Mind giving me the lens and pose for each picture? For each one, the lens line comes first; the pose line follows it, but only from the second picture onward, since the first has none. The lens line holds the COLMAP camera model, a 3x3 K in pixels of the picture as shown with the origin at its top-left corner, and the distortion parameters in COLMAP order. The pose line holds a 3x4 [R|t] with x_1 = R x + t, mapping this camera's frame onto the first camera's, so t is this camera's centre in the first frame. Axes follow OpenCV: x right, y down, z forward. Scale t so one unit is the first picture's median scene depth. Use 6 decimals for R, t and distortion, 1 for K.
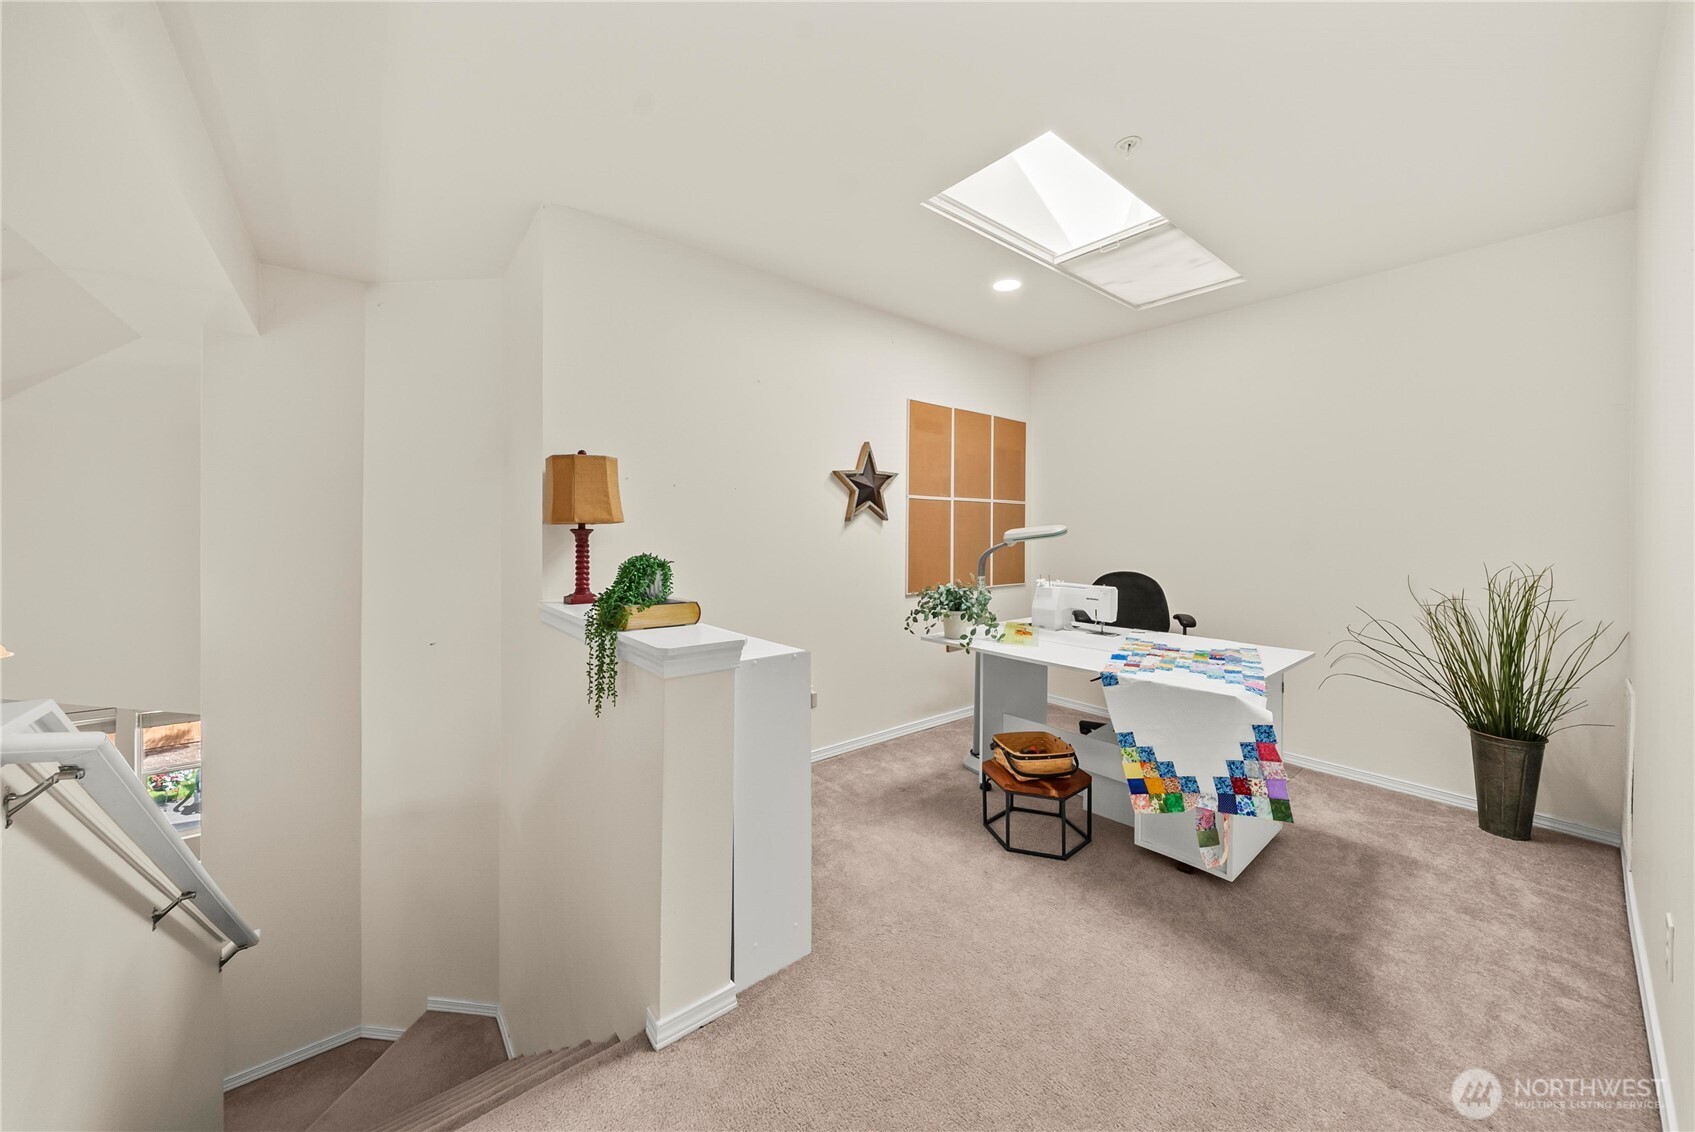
lens RADIAL K [[588.4, 0, 848.6], [0, 588.4, 535.4], [0, 0, 1]] dist [-0.005654, -0.000190]
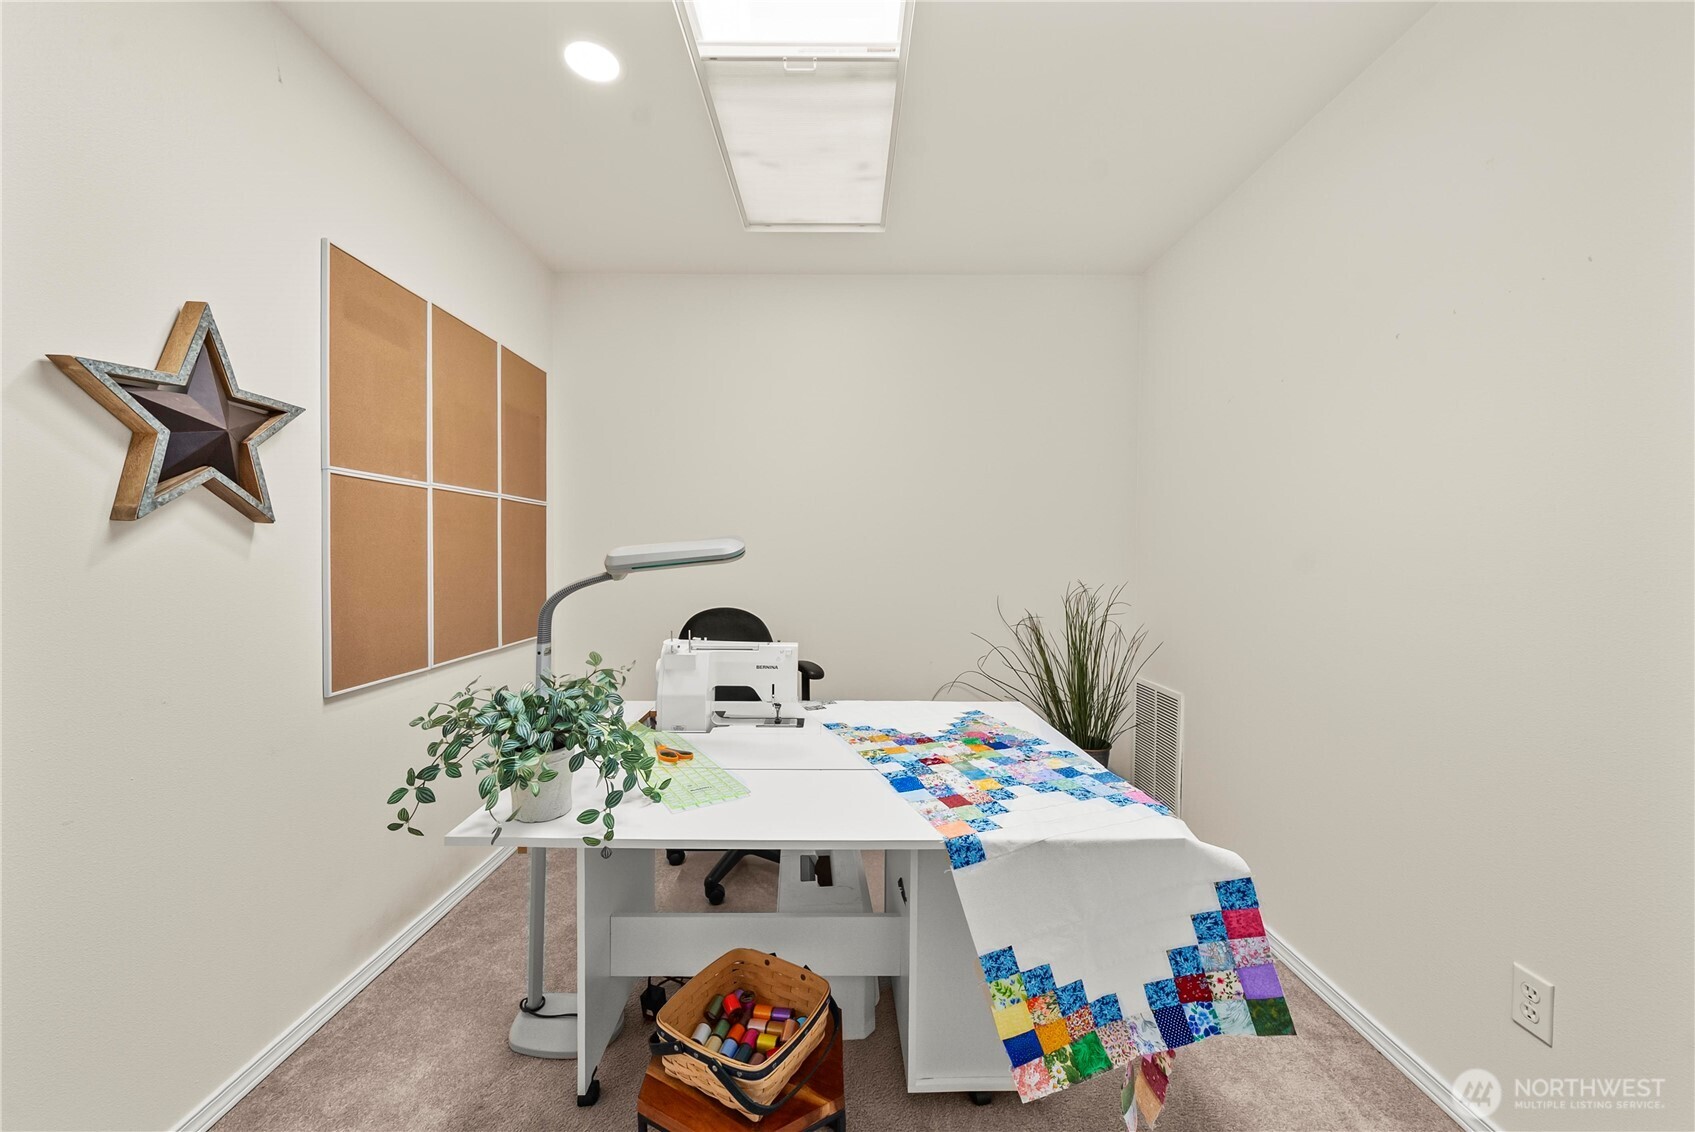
lens RADIAL K [[619.1, 0, 824.5], [0, 619.1, 563.7], [0, 0, 1]] dist [-0.005055, 0.000319]
pose [[0.639508, -0.016954, 0.768597, -0.017927], [0.003618, 0.999812, 0.019044, -0.005228], [-0.768776, -0.009398, 0.639449, 0.523200]]
